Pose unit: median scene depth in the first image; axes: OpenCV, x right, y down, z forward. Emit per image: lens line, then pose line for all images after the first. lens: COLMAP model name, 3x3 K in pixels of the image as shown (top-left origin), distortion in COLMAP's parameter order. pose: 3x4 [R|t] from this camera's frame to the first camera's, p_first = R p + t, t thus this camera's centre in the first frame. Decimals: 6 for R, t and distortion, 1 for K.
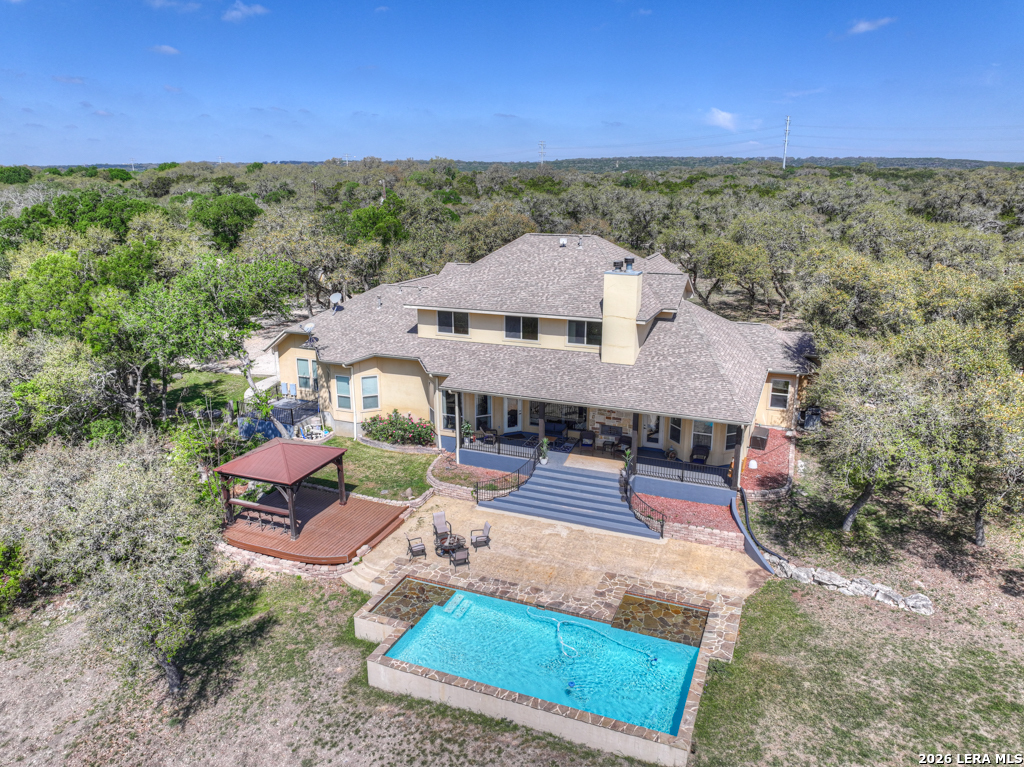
lens RADIAL K [[718.4, 0, 511.4], [0, 718.4, 380.1], [0, 0, 1]] dist [0.001264, 0.006081]
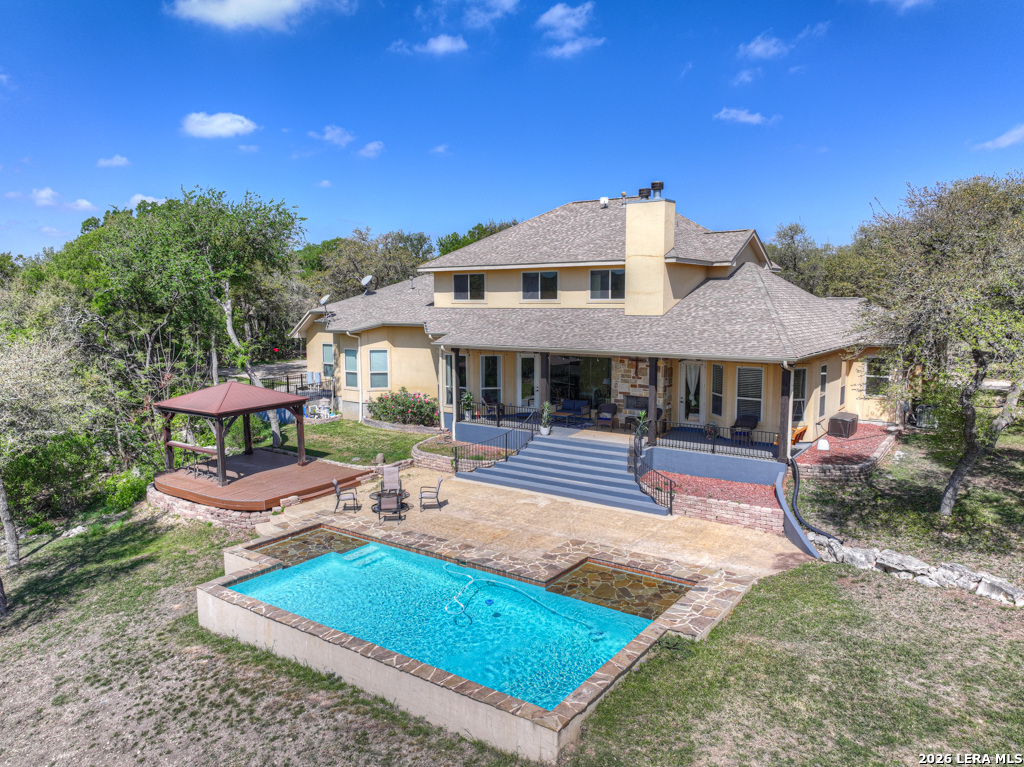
lens RADIAL K [[718.4, 0, 511.4], [0, 718.4, 380.1], [0, 0, 1]] dist [0.001264, 0.006081]
pose [[0.974826, 0.023193, -0.221759, 0.190239], [-0.057646, 0.986977, -0.150177, 0.183991], [0.215388, 0.159180, 0.963467, 0.215644]]
